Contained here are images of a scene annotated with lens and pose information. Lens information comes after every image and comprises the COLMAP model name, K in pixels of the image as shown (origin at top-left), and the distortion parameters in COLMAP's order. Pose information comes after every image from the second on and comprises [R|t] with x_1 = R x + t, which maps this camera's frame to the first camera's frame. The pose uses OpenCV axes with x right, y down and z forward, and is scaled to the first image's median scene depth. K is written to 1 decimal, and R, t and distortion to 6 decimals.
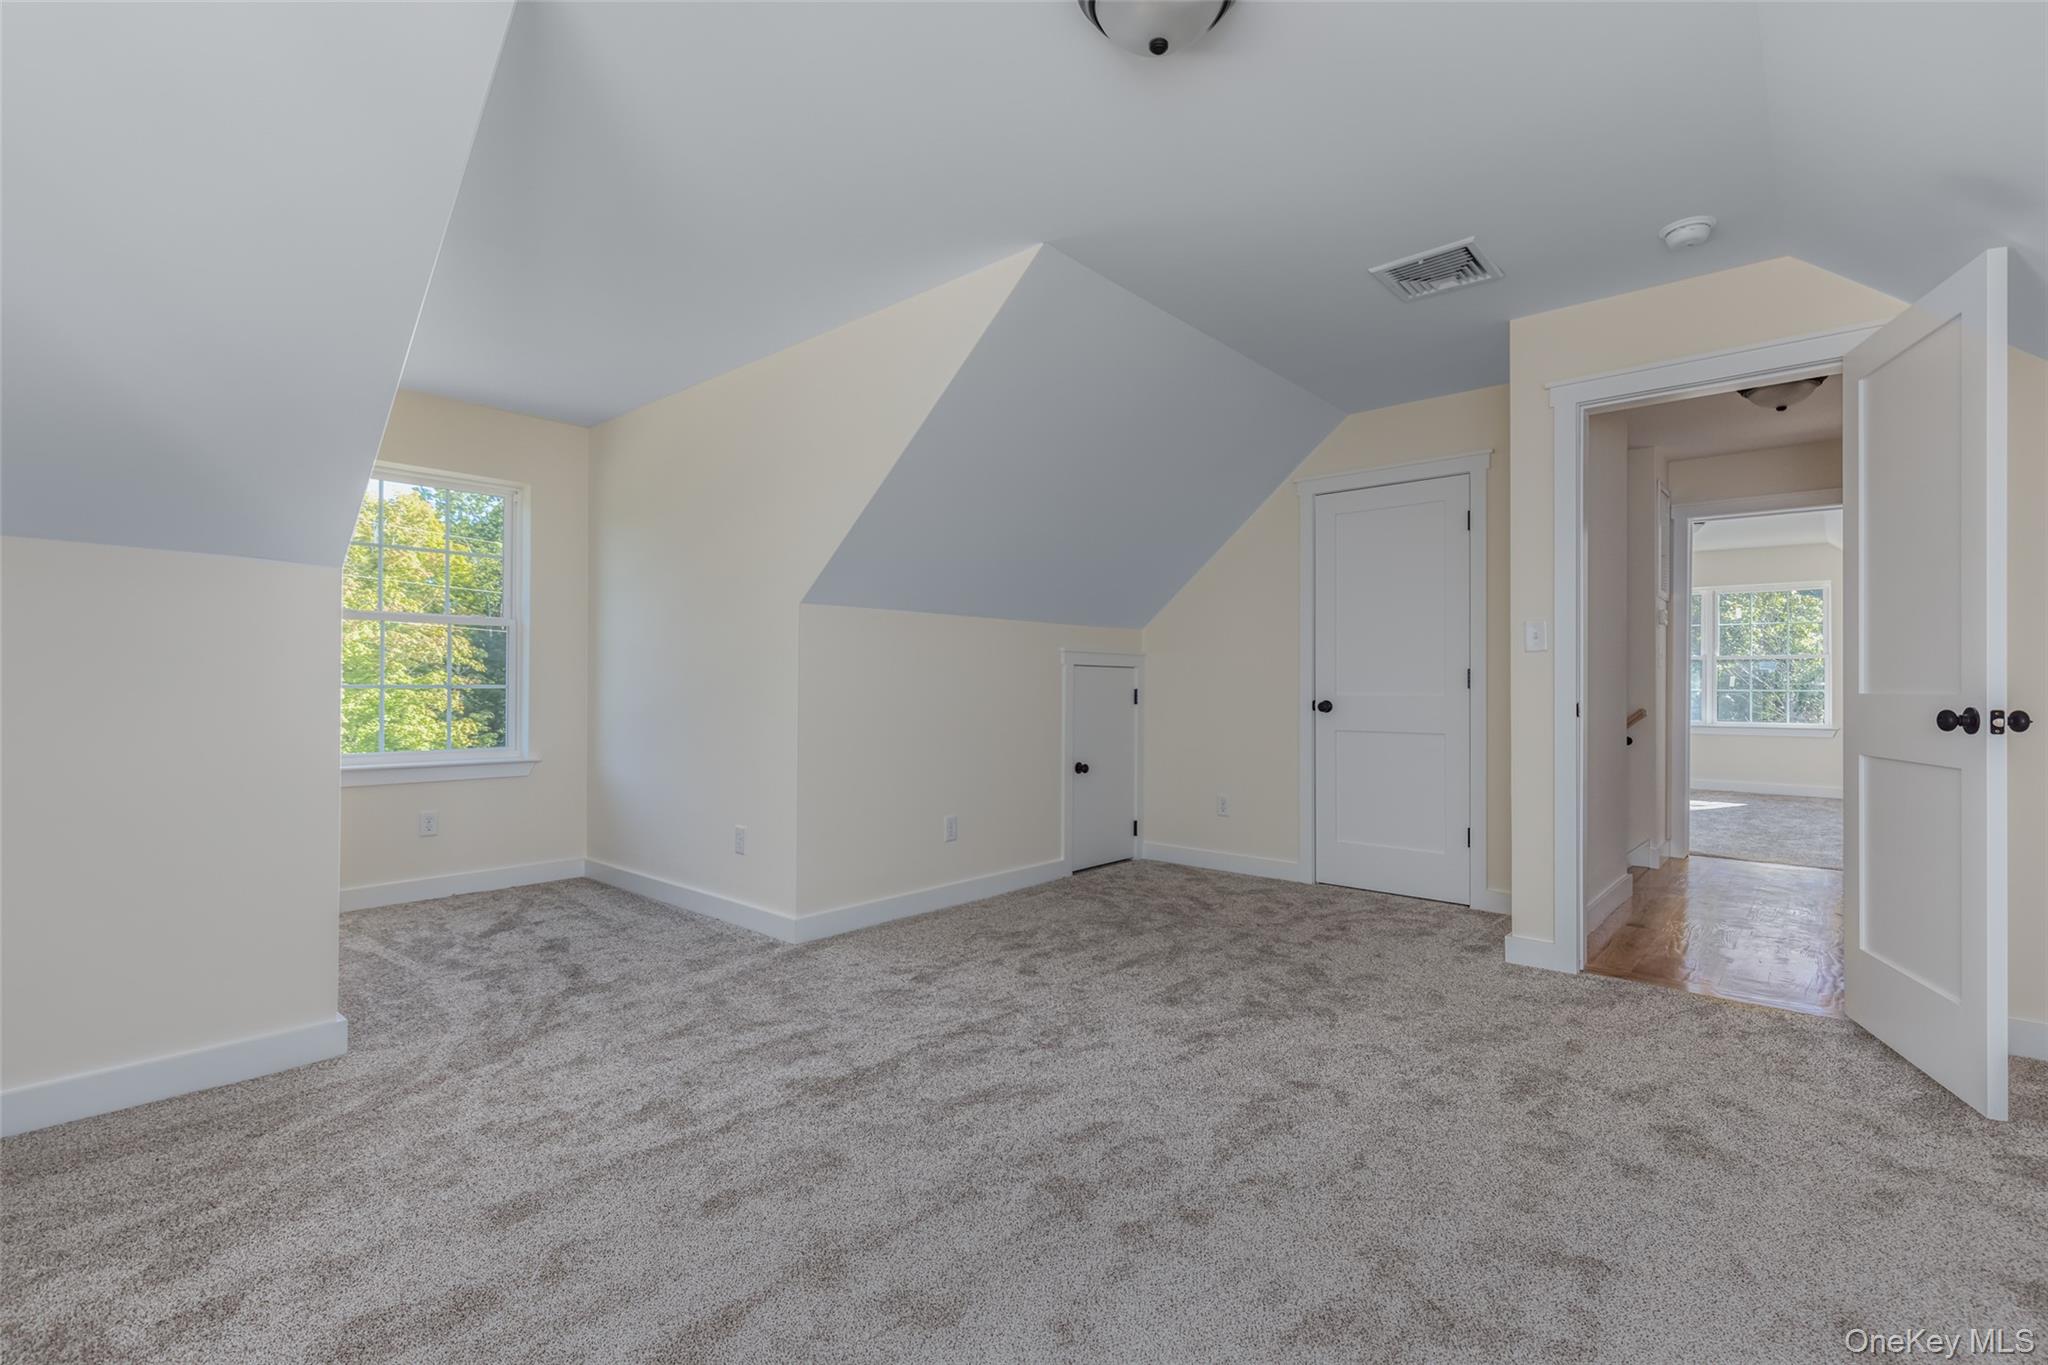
lens RADIAL K [[922.8, 0, 1024.0], [0, 922.8, 682.5], [0, 0, 1]] dist [0.003559, 0.000282]
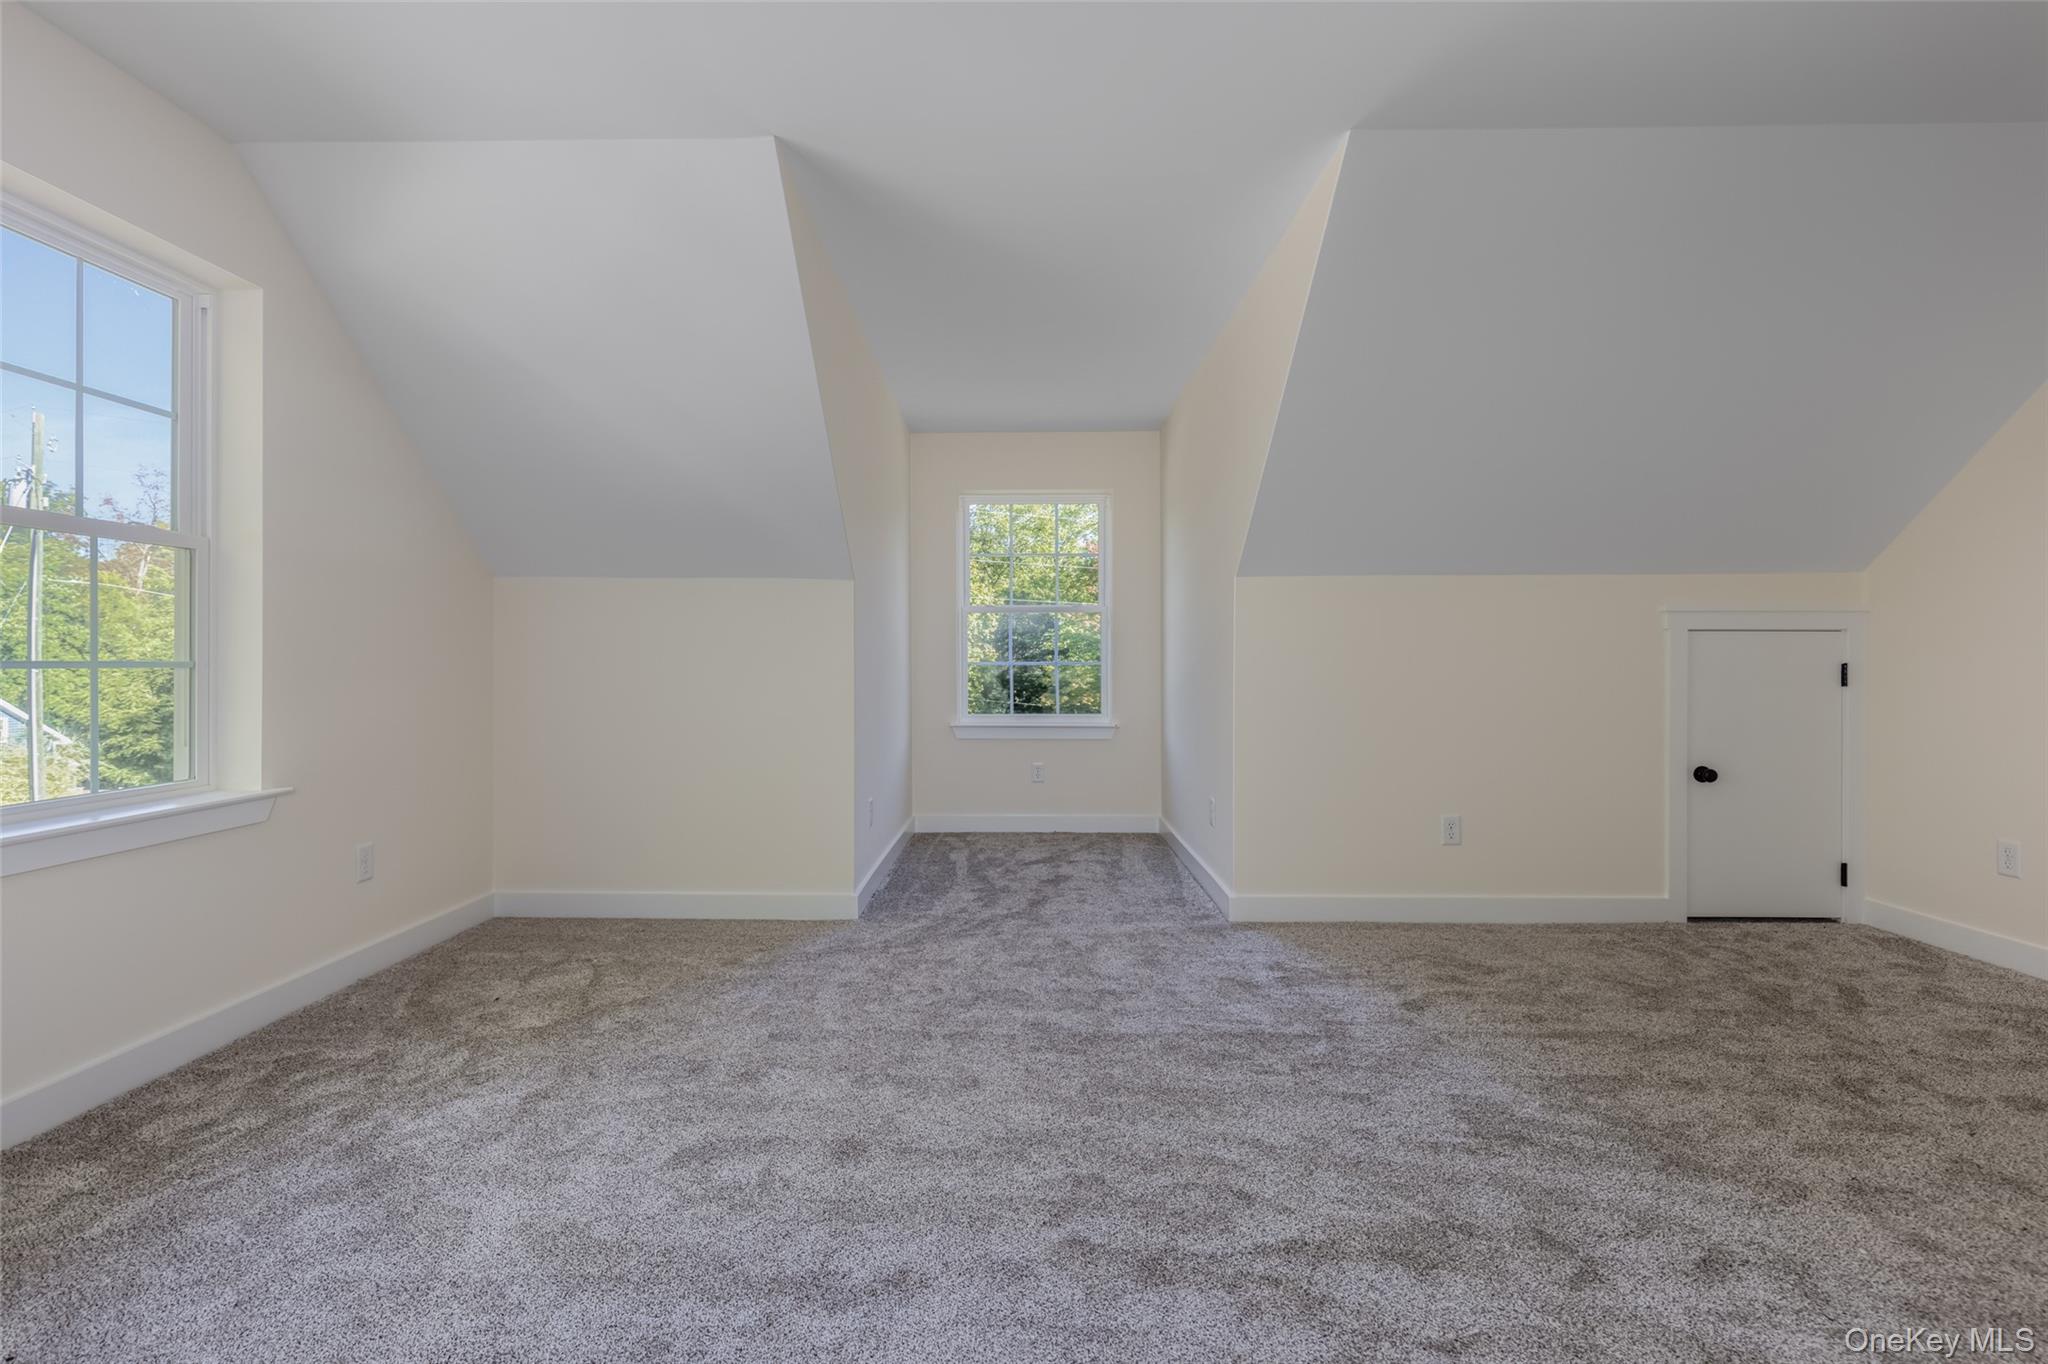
lens RADIAL K [[955.3, 0, 1014.9], [0, 955.3, 659.2], [0, 0, 1]] dist [0.000835, -0.001276]
pose [[0.648209, -0.006893, -0.761431, 0.414902], [0.005865, 0.999975, -0.004060, 0.005593], [0.761440, -0.001835, 0.648233, 0.173764]]
